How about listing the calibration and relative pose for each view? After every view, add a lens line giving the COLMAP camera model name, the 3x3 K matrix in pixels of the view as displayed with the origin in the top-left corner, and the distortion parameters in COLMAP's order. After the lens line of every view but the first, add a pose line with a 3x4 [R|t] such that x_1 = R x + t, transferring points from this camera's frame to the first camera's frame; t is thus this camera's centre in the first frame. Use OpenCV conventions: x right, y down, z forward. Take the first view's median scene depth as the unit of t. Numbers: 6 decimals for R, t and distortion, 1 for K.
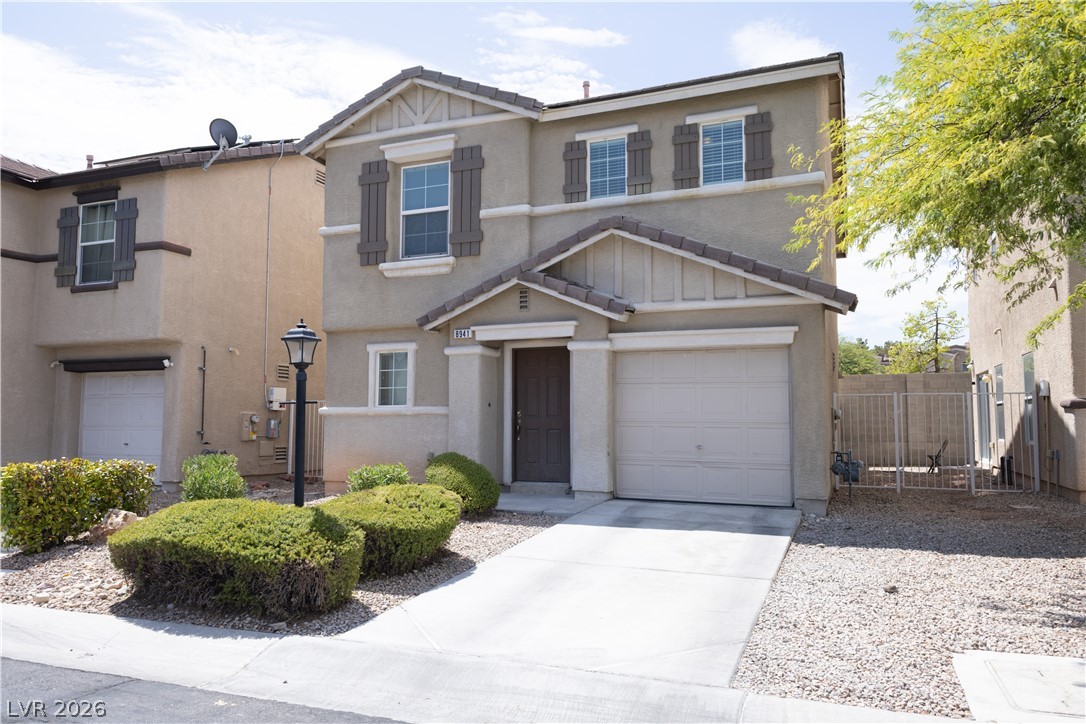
lens RADIAL K [[756.6, 0, 539.5], [0, 756.6, 362.8], [0, 0, 1]] dist [0.011693, 0.002563]
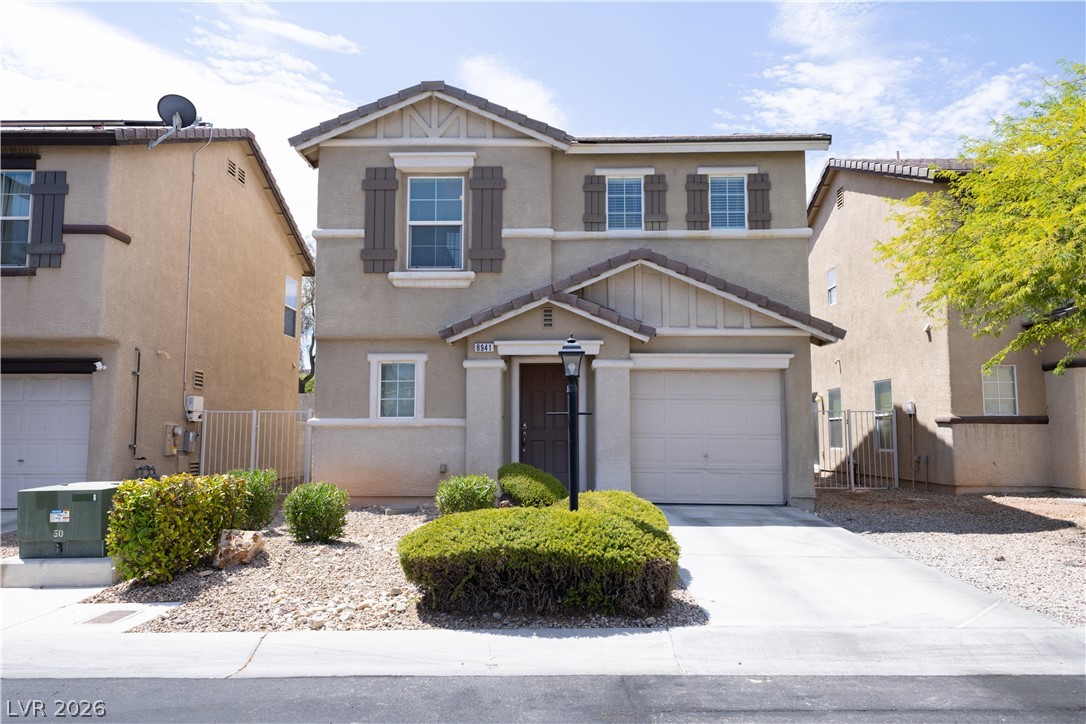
lens RADIAL K [[756.6, 0, 539.5], [0, 756.6, 362.8], [0, 0, 1]] dist [0.011693, 0.002563]
pose [[0.932800, 0.034142, 0.358773, -0.382107], [-0.027414, 0.999340, -0.023825, 0.004326], [-0.359350, 0.012388, 0.933121, 0.016475]]
